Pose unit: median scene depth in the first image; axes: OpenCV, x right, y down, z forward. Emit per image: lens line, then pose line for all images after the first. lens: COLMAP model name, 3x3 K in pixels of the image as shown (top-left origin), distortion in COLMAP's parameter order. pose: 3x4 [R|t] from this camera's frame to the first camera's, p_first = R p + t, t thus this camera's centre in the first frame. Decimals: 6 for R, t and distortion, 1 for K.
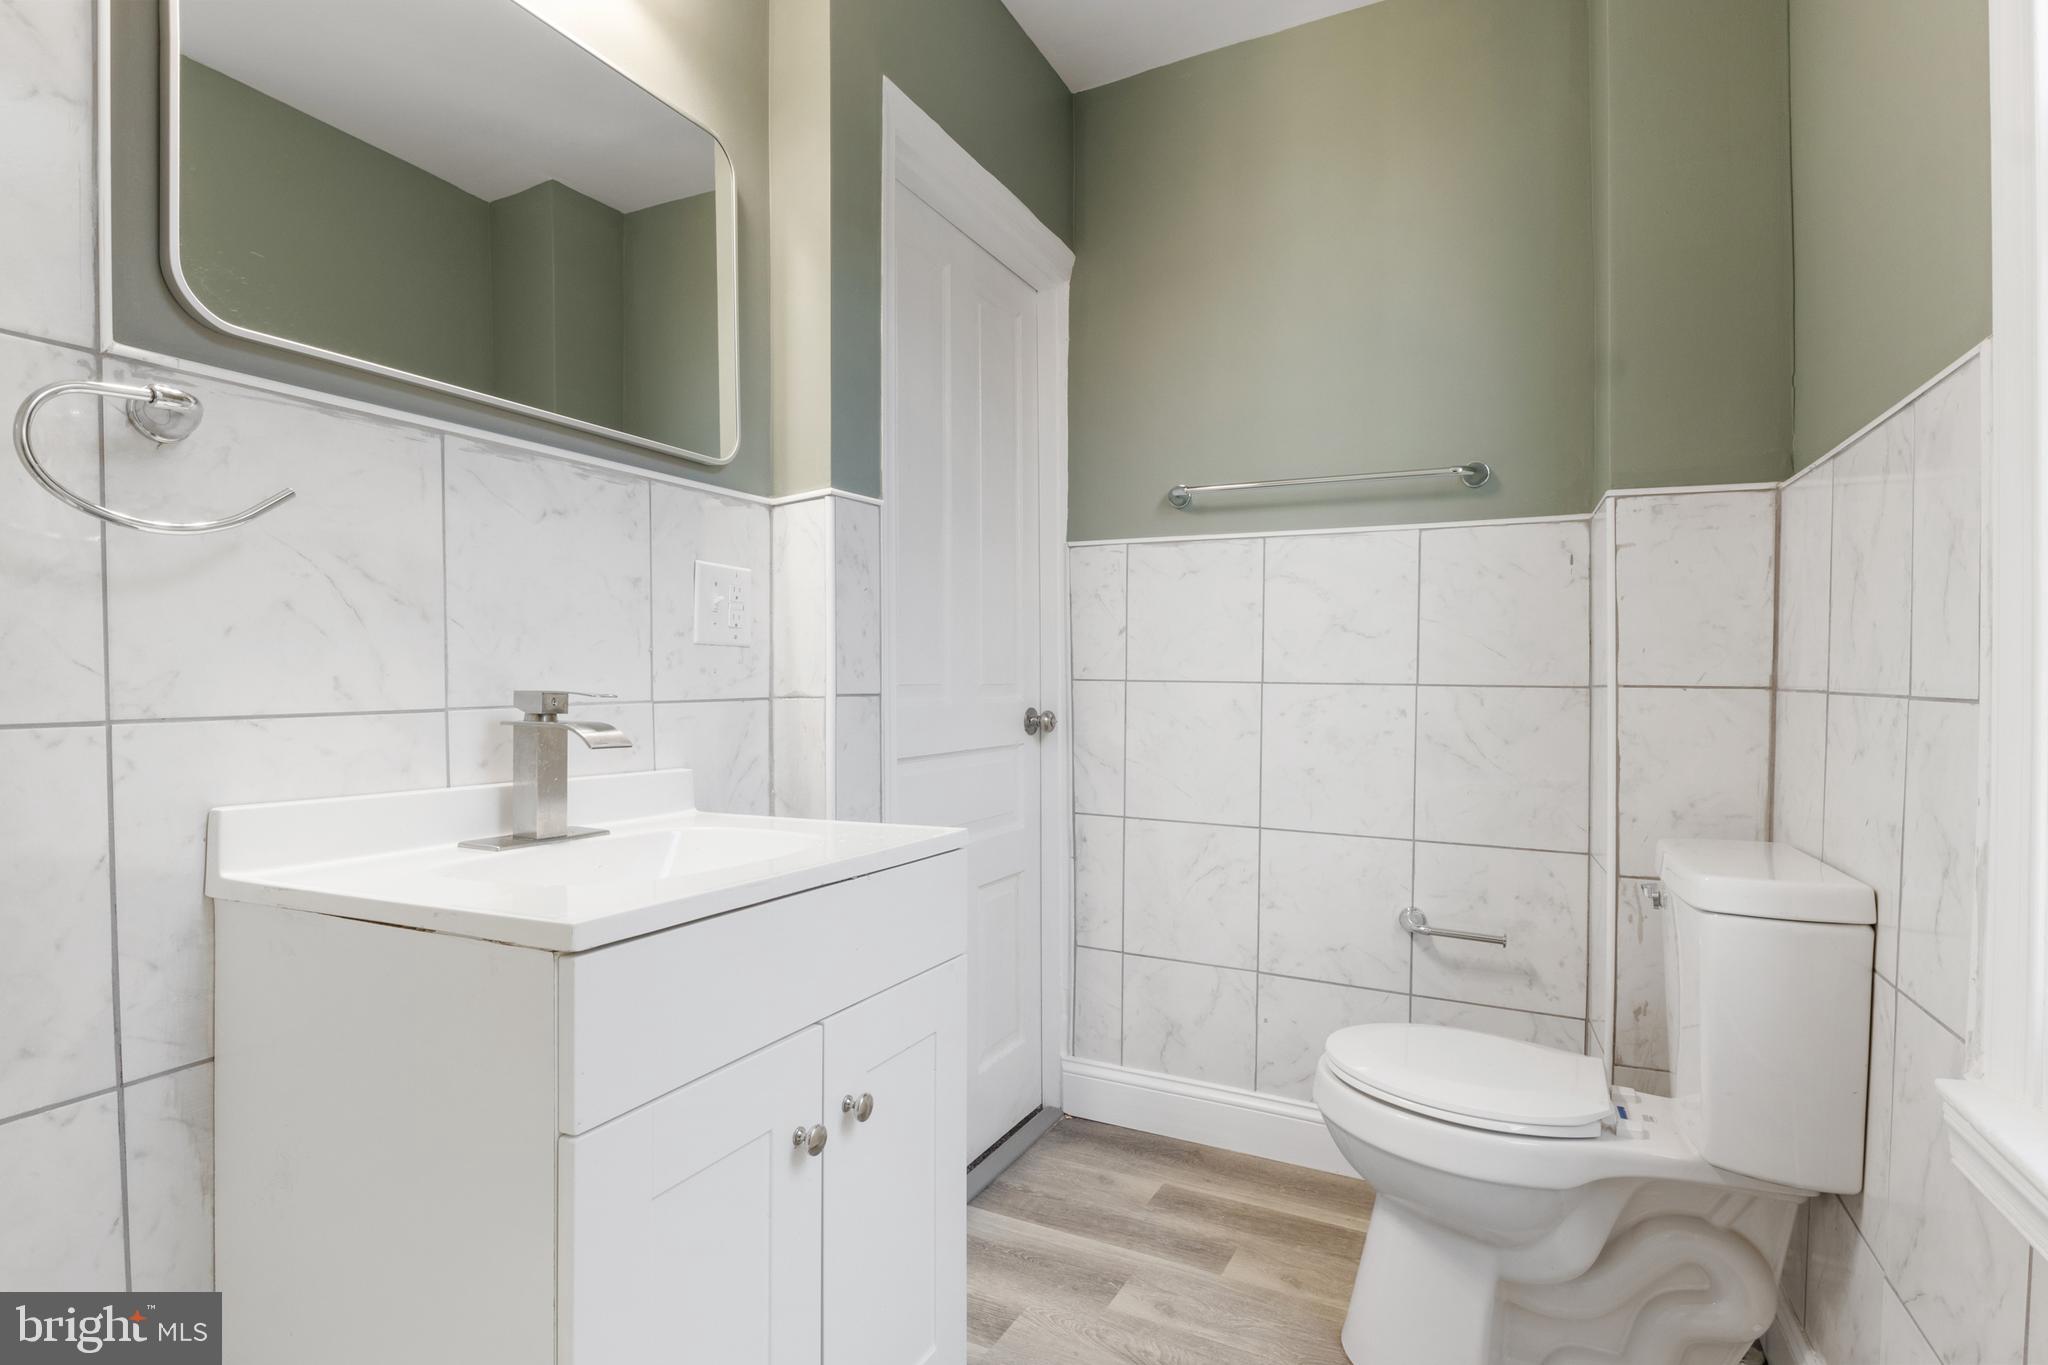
lens RADIAL K [[1041.9, 0, 1022.2], [0, 1041.9, 687.0], [0, 0, 1]] dist [-0.004336, 0.000003]
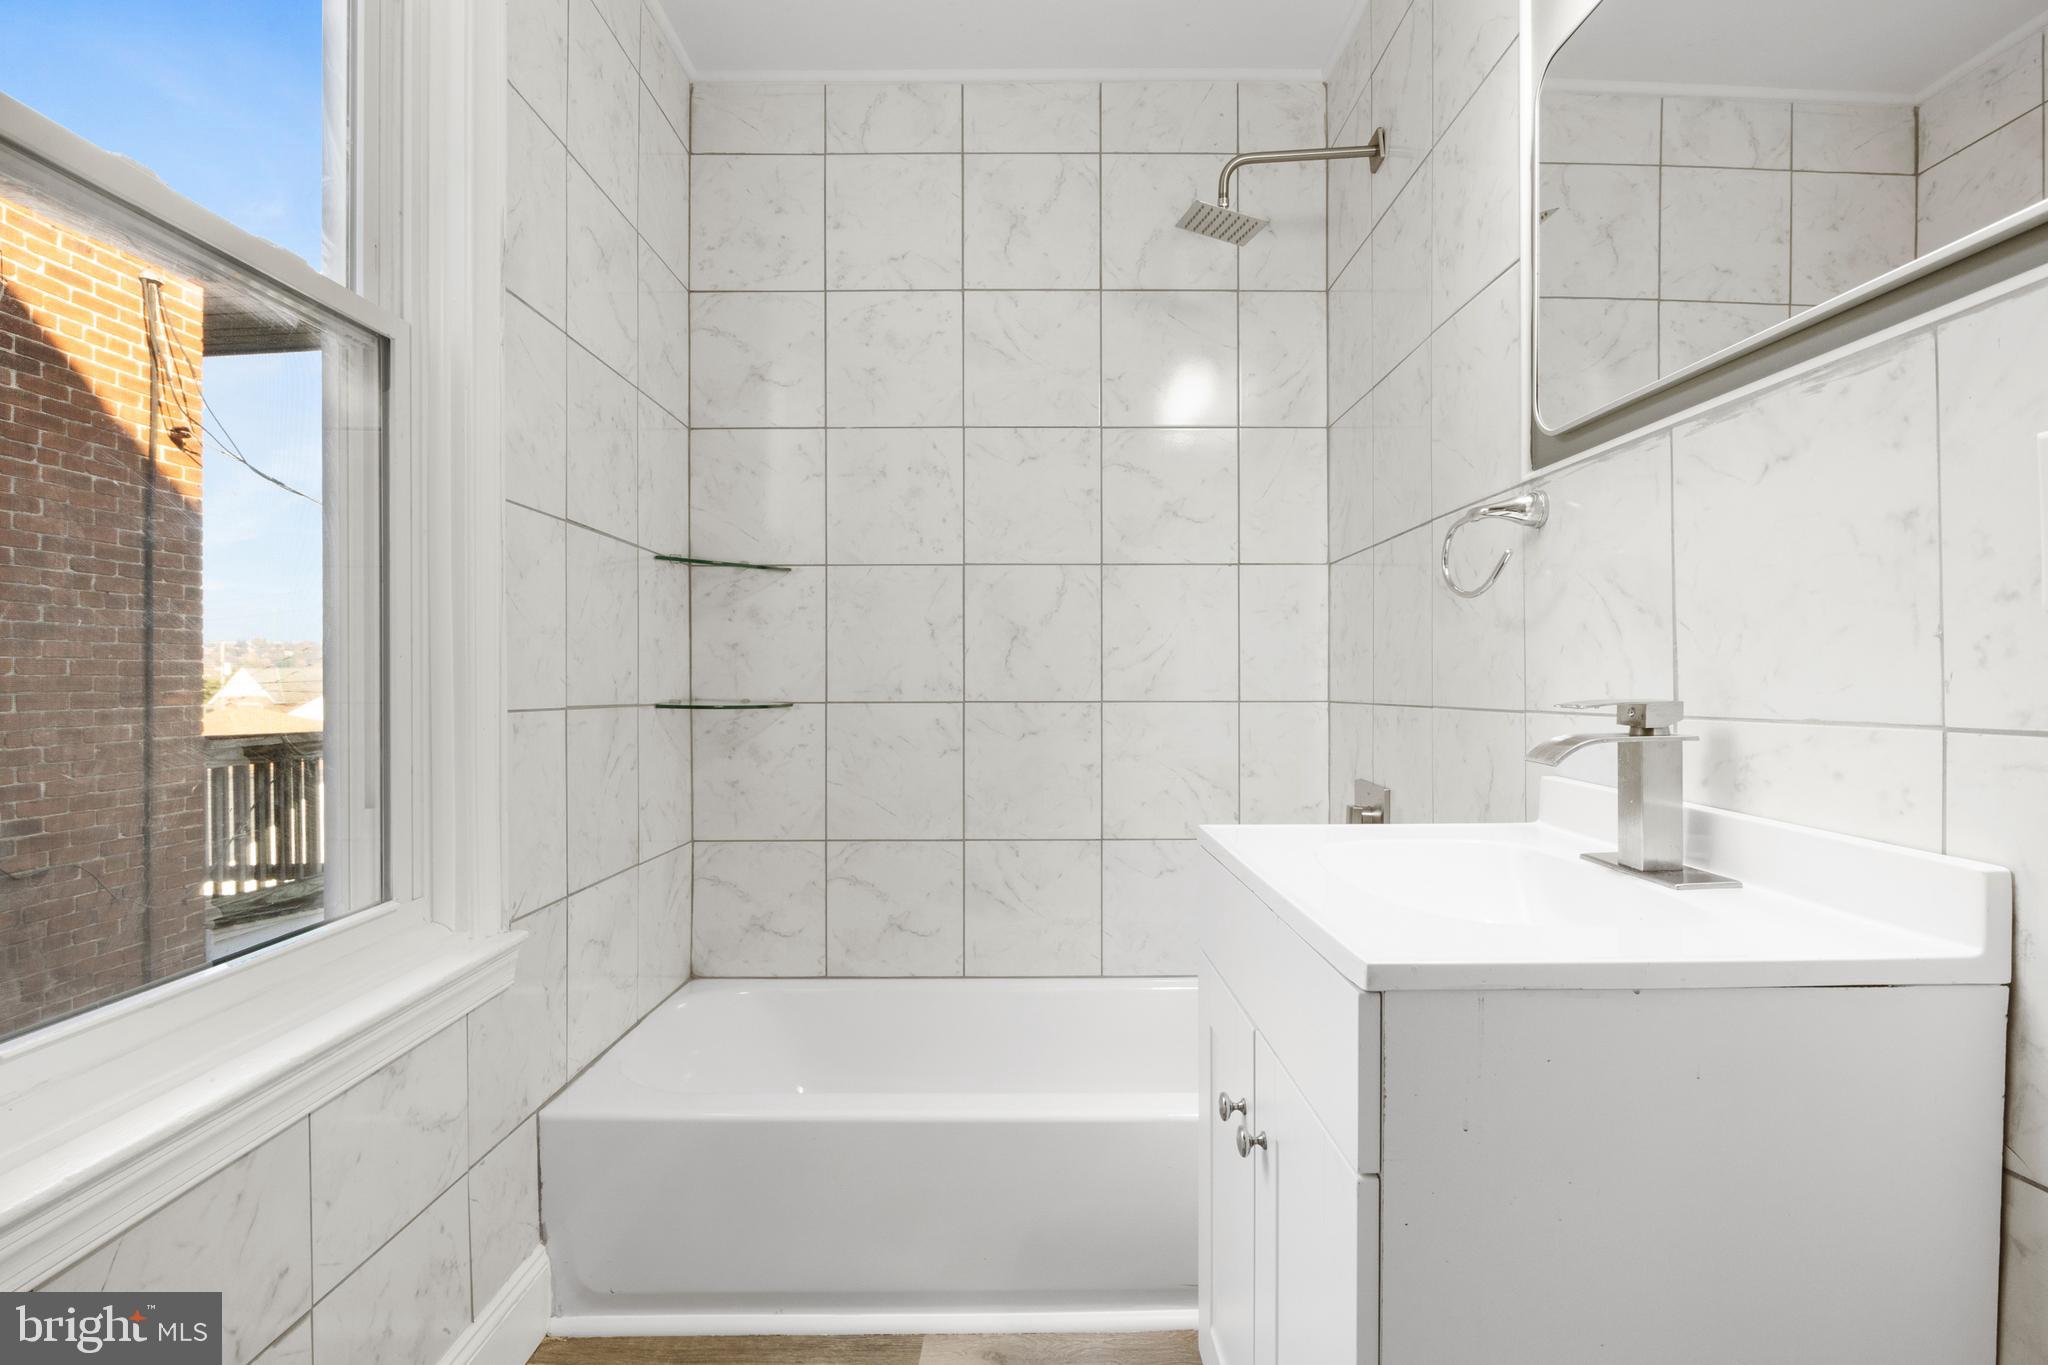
lens RADIAL K [[1041.9, 0, 1026.0], [0, 1041.9, 687.0], [0, 0, 1]] dist [-0.004336, 0.000003]
pose [[-0.896496, 0.006521, -0.443004, 0.359631], [0.001769, 0.999936, 0.011139, -0.016294], [0.443049, 0.009202, -0.896450, 1.440223]]
